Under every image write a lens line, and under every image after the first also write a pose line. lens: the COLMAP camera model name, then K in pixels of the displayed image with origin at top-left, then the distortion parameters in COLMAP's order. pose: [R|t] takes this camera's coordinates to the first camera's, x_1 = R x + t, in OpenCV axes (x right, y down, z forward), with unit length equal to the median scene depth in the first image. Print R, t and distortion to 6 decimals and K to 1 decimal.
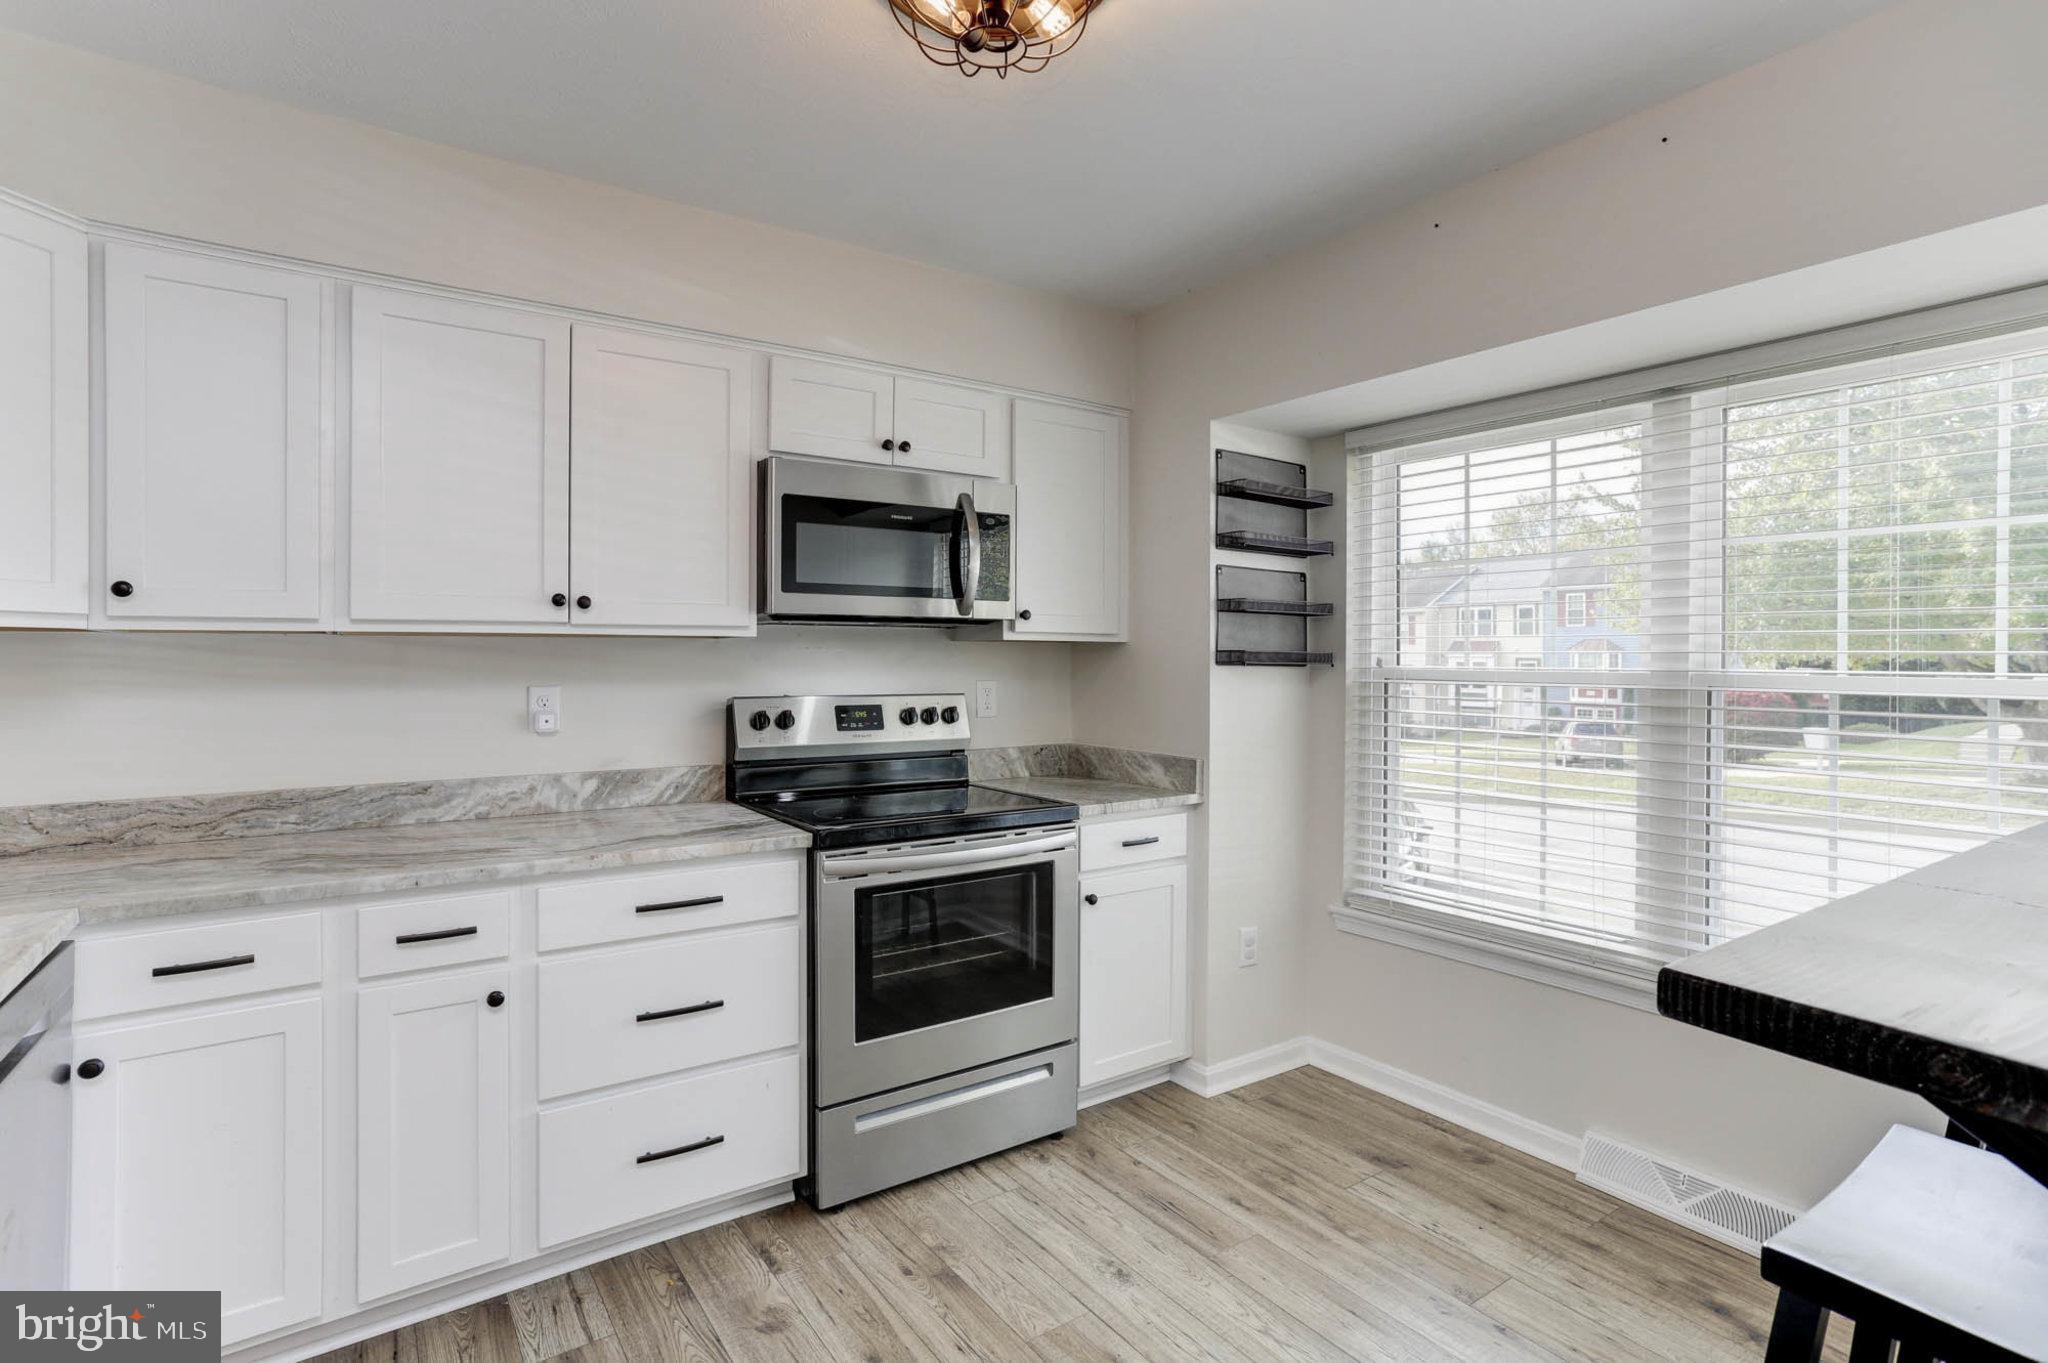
lens RADIAL K [[1024.9, 0, 982.7], [0, 1024.9, 660.6], [0, 0, 1]] dist [-0.049139, 0.036860]
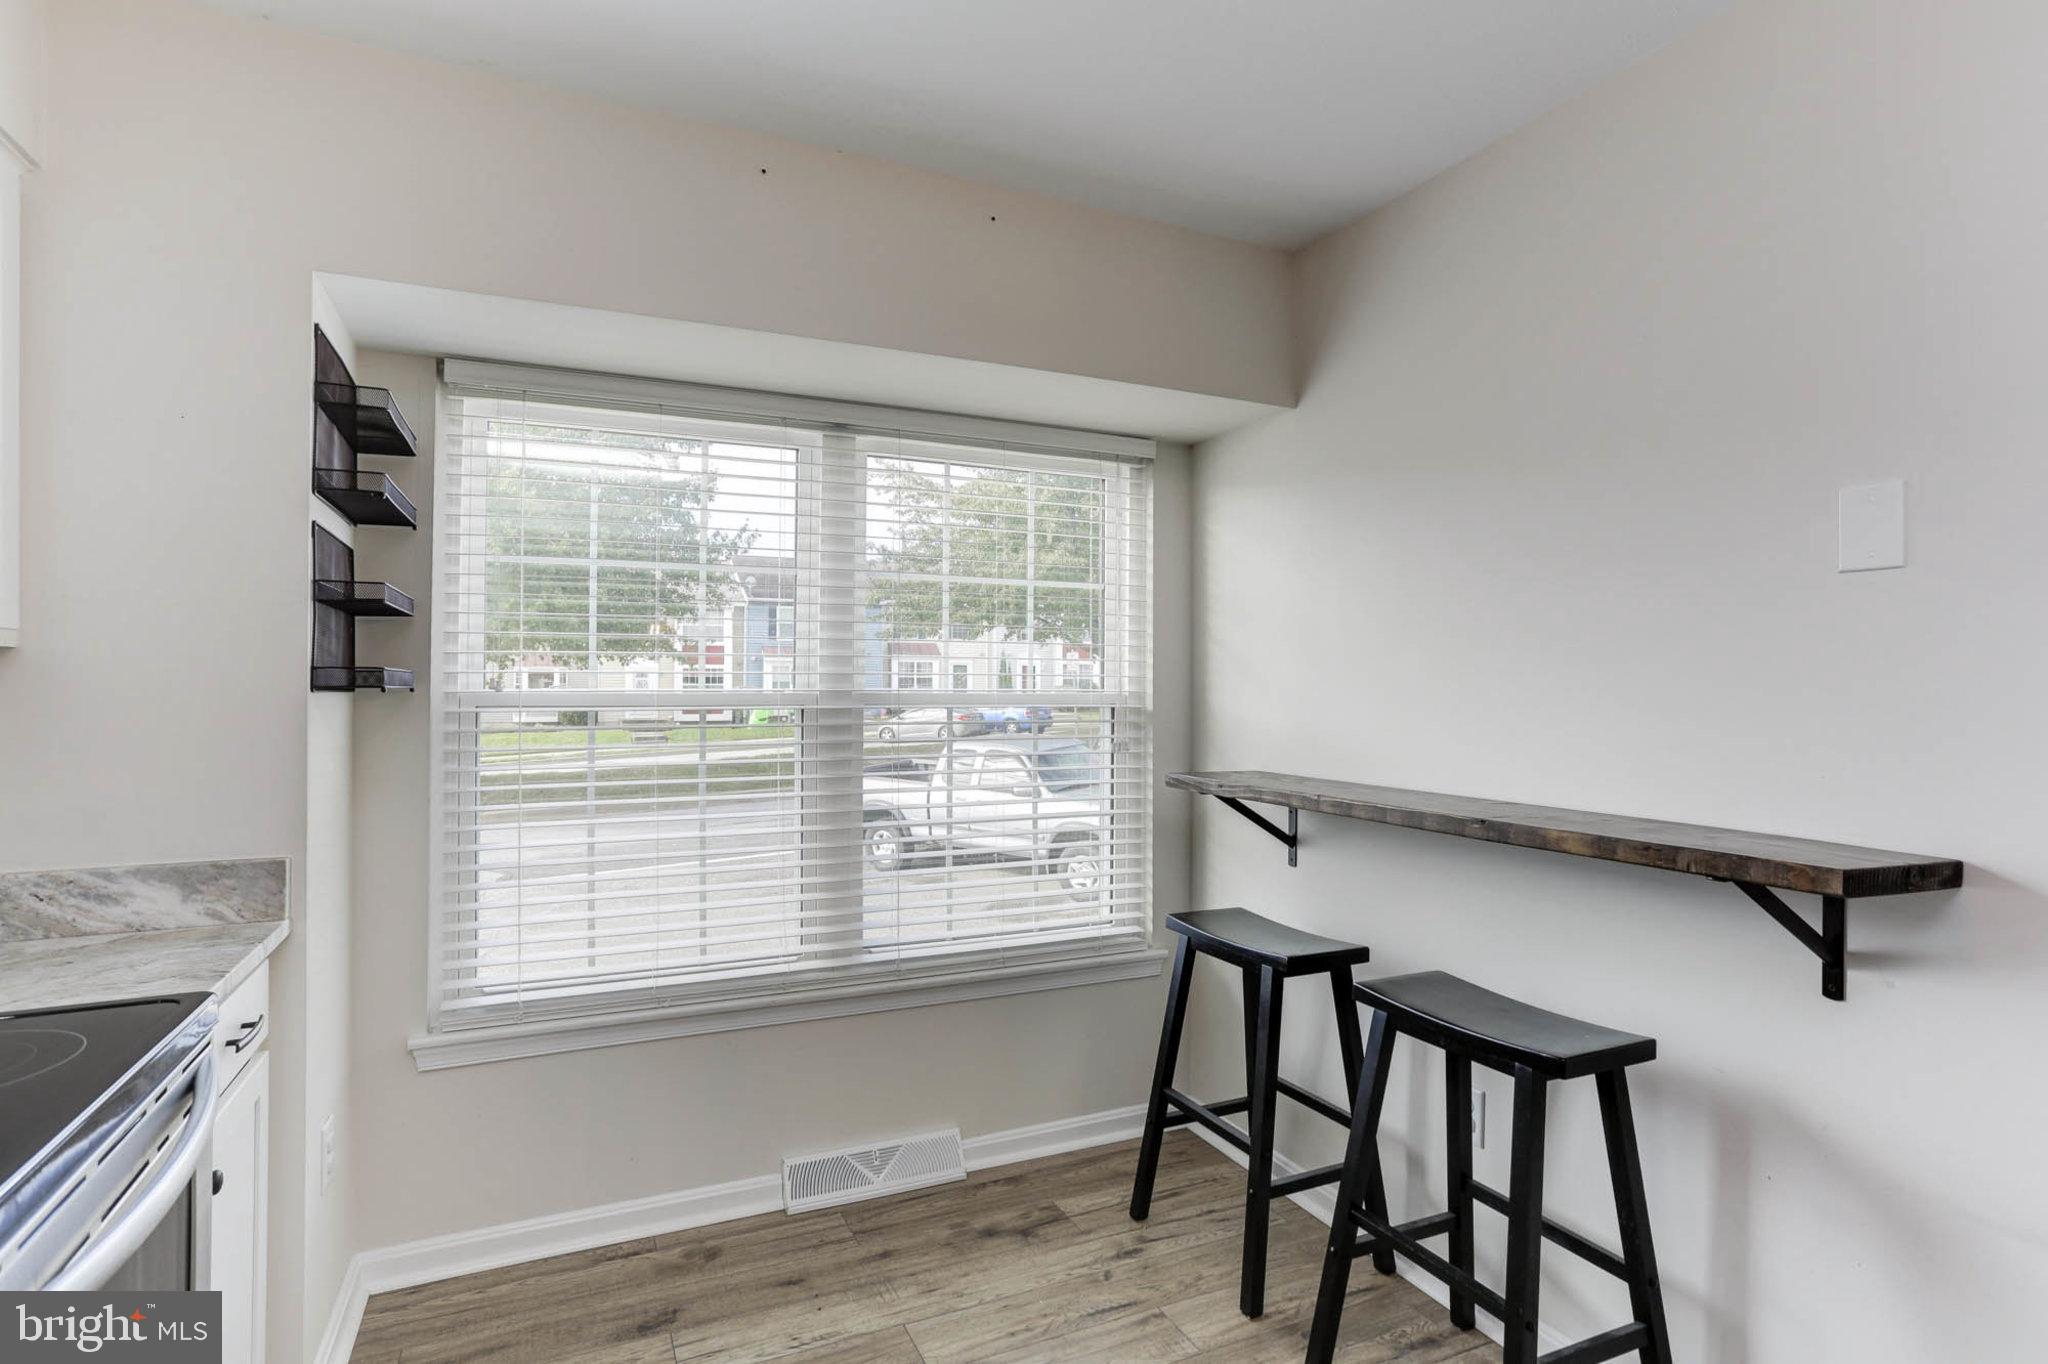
lens RADIAL K [[1084.1, 0, 963.8], [0, 1084.1, 682.2], [0, 0, 1]] dist [-0.054418, 0.092444]
pose [[0.150834, -0.004809, 0.988547, -0.358775], [0.002429, 0.999987, 0.004494, -0.003251], [-0.988556, 0.001724, 0.150843, 0.592177]]
